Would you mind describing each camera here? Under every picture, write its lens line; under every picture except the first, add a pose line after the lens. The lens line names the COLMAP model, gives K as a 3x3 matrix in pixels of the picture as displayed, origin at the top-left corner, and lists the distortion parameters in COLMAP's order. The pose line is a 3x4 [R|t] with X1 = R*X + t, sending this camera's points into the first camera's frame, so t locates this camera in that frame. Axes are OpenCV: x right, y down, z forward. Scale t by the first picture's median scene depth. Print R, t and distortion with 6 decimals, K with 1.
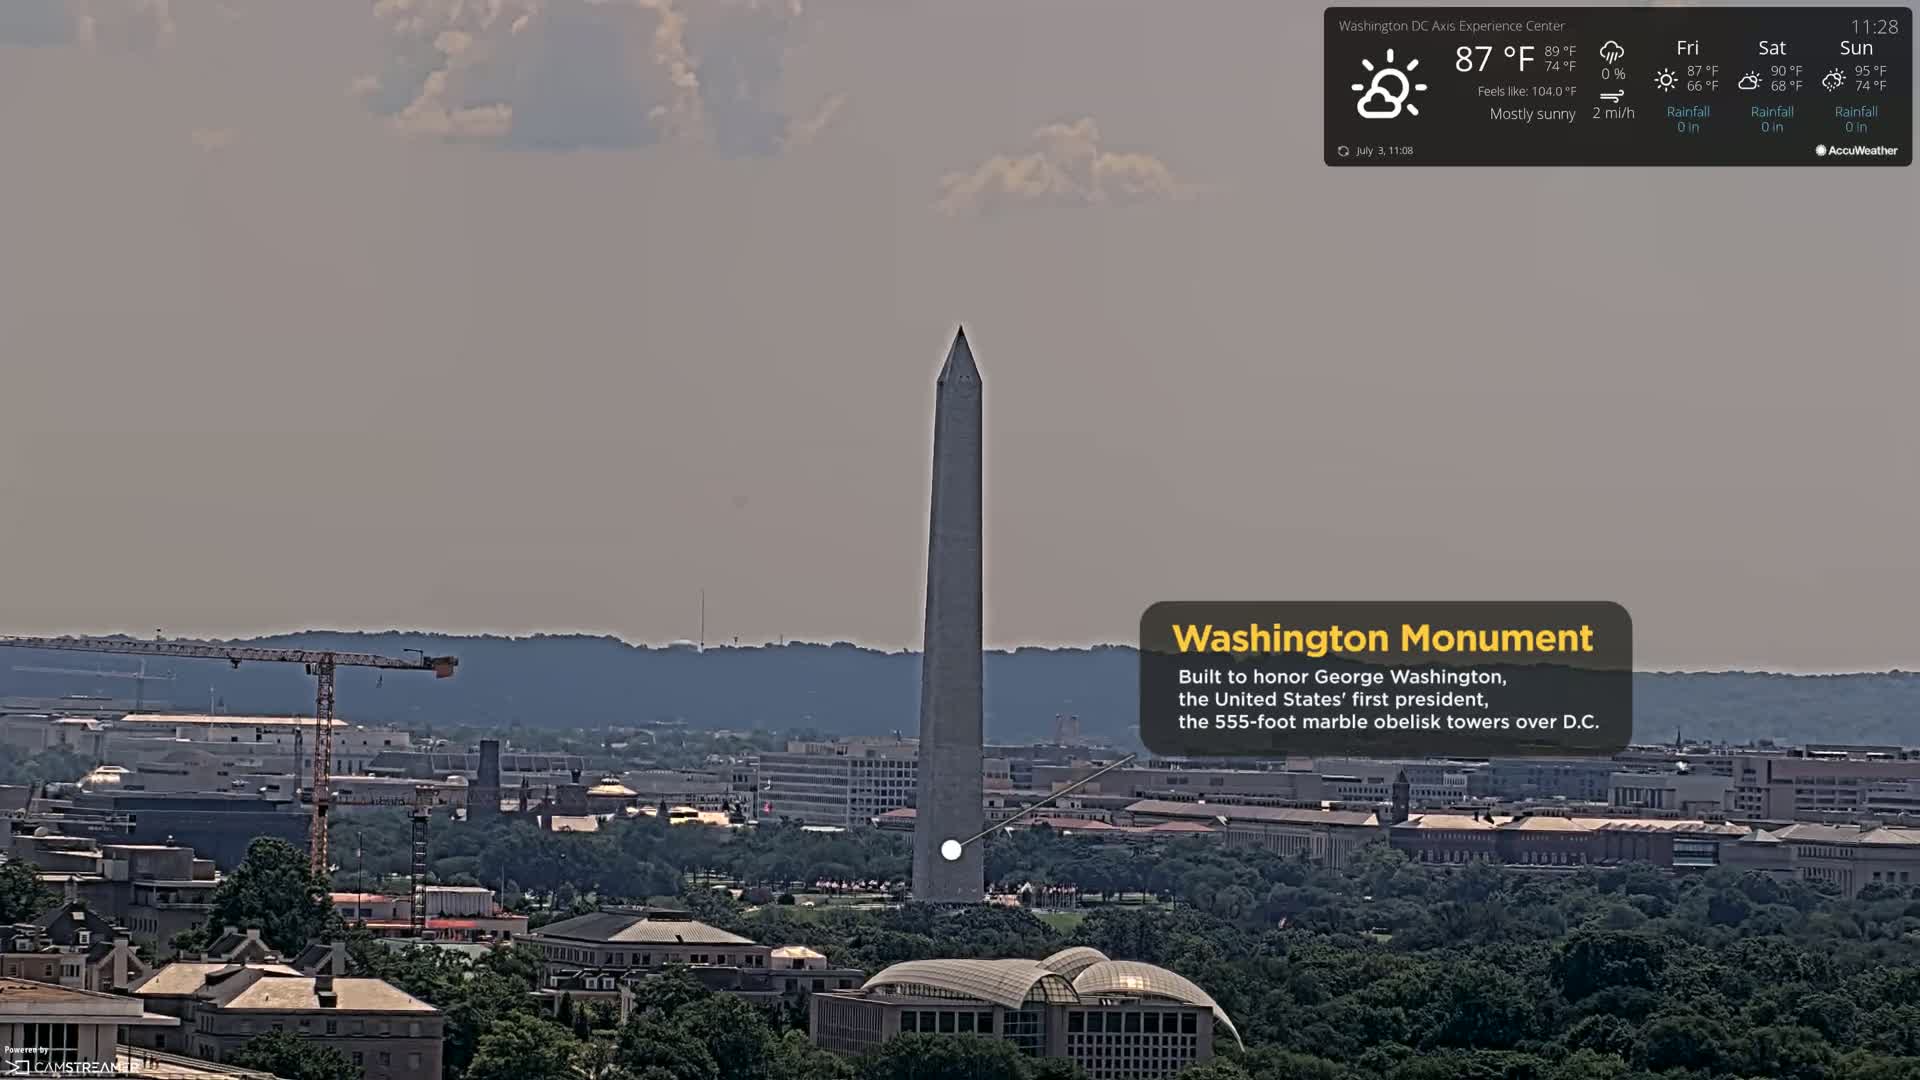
lens RADIAL K [[784.0, 0, 954.0], [0, 784.0, 543.9], [0, 0, 1]] dist [0.009303, 0.000529]
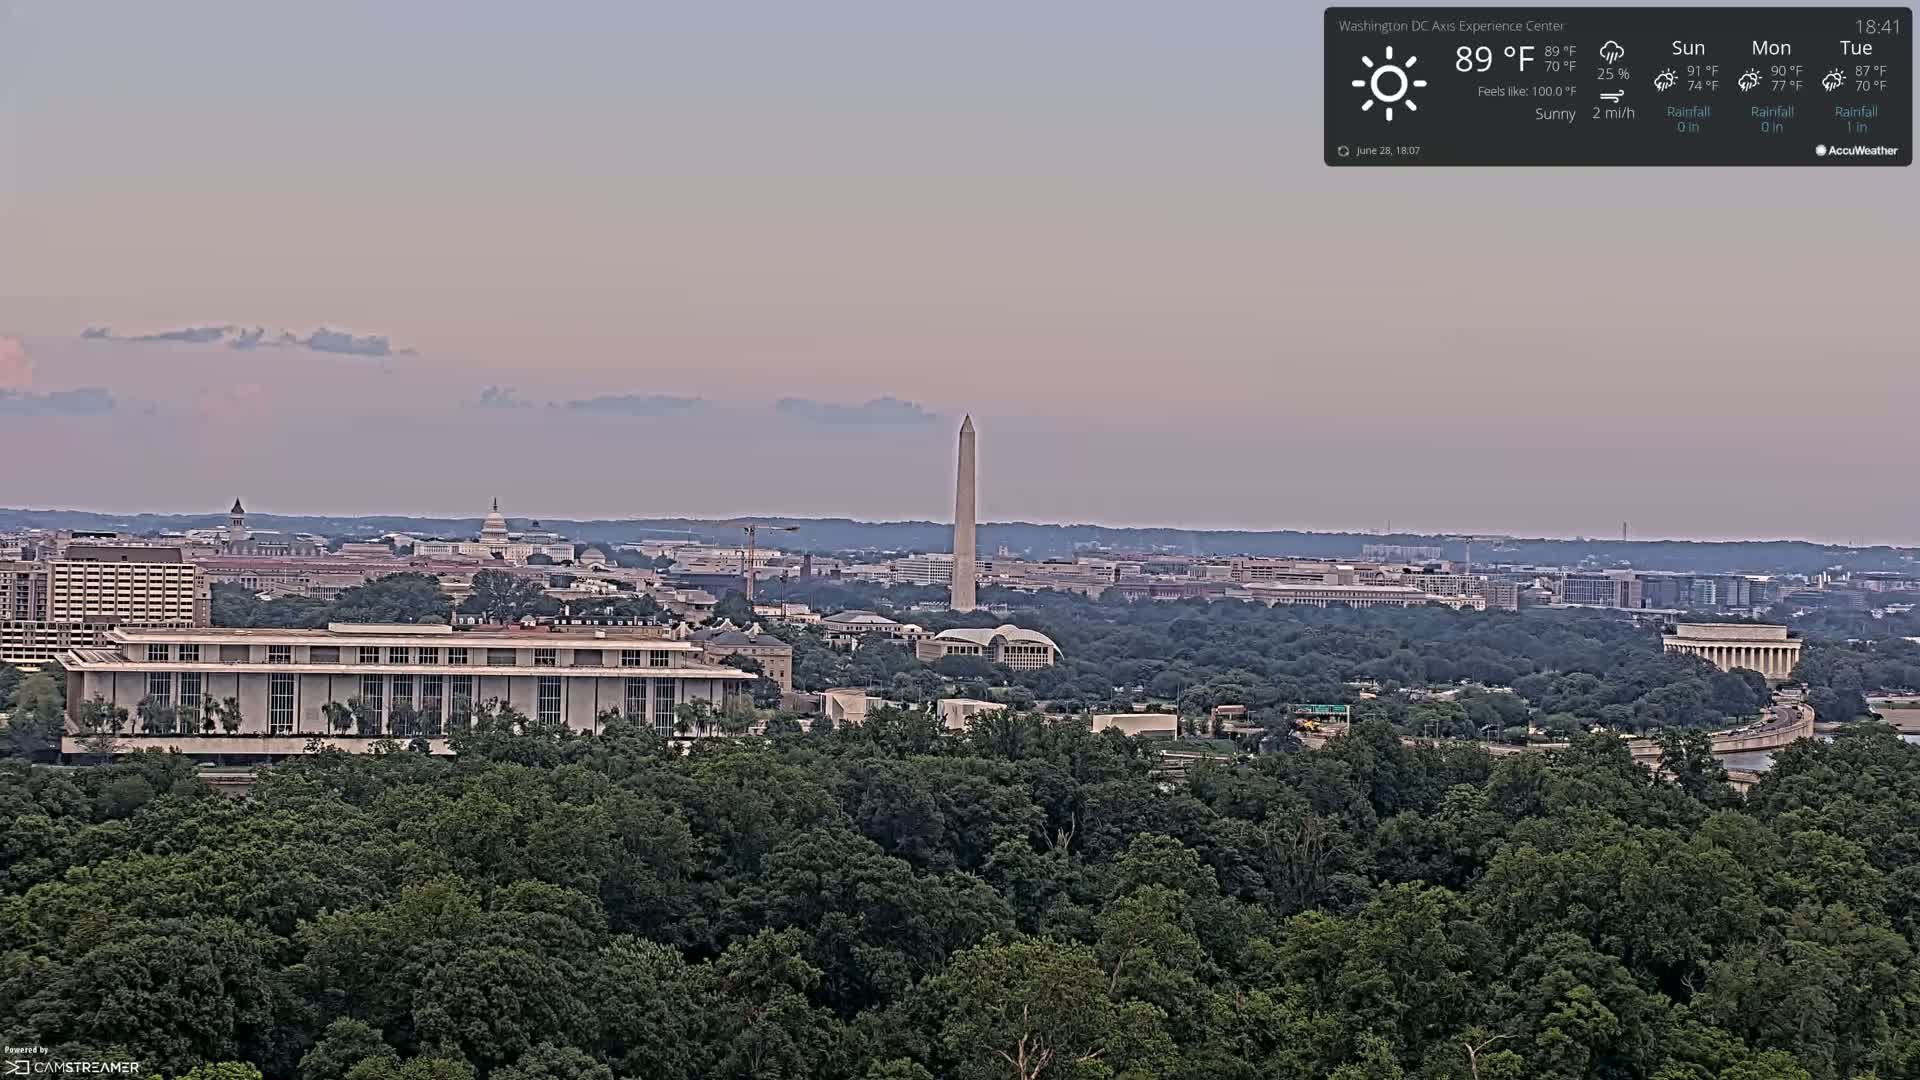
lens RADIAL K [[784.0, 0, 956.7], [0, 784.0, 538.1], [0, 0, 1]] dist [0.009303, 0.000529]
pose [[0.999983, -0.000939, 0.005749, -0.048276], [0.000976, 0.999979, -0.006440, 0.207931], [-0.005743, 0.006445, 0.999963, -1.925285]]
